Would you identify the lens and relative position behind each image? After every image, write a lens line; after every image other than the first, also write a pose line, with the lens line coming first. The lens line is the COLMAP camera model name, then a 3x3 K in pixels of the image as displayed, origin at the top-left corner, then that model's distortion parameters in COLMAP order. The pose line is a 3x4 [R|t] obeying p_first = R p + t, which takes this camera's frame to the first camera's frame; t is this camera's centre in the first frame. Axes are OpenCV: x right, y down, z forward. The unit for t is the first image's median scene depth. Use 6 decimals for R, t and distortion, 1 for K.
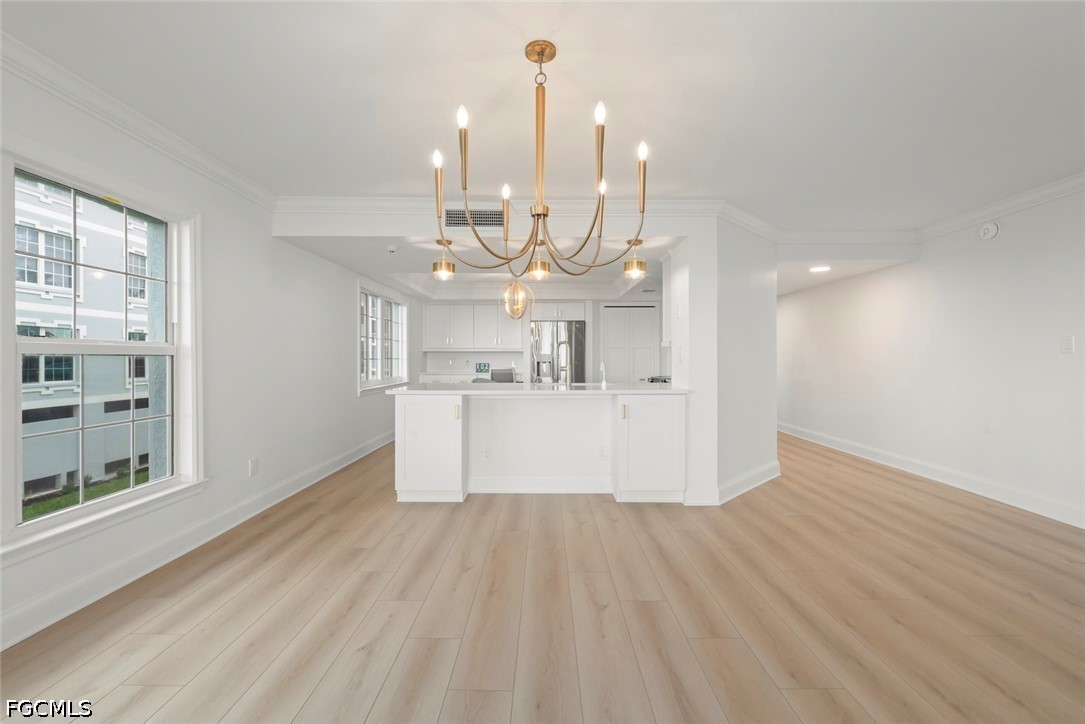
lens RADIAL K [[481.1, 0, 539.2], [0, 481.1, 359.8], [0, 0, 1]] dist [0.001736, -0.000905]
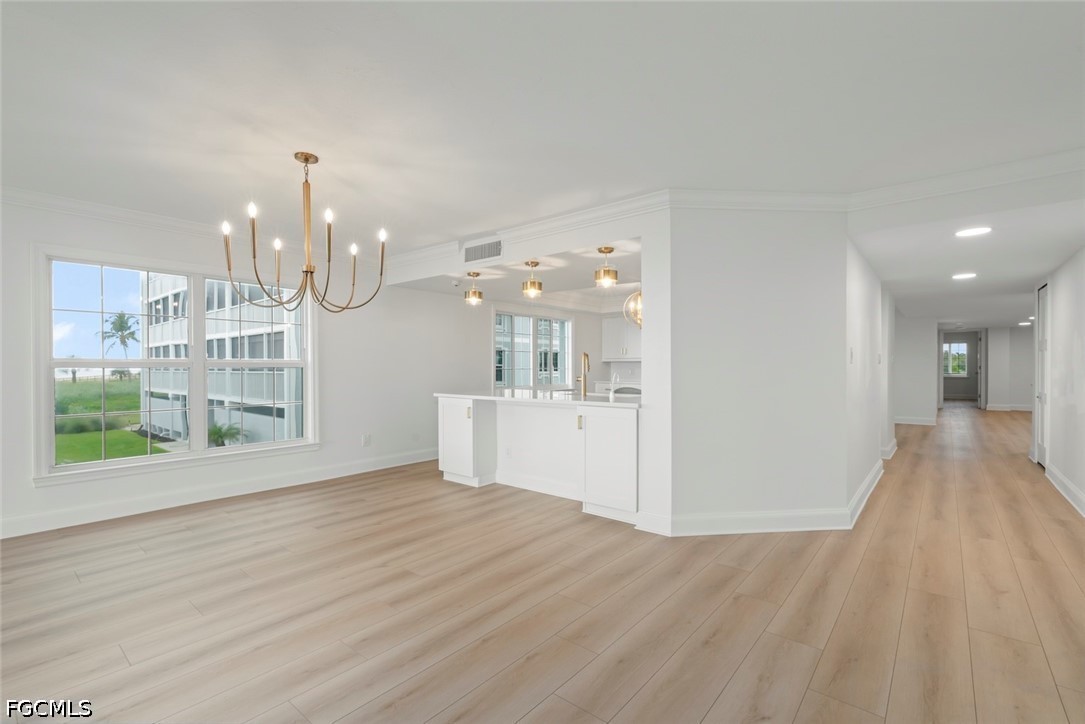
lens RADIAL K [[481.1, 0, 536.3], [0, 481.1, 367.4], [0, 0, 1]] dist [0.001736, -0.000905]
pose [[0.769771, 0.000571, -0.638319, 0.744259], [-0.002372, 0.999995, -0.001965, -0.005113], [0.638315, 0.003026, 0.769769, 0.165148]]
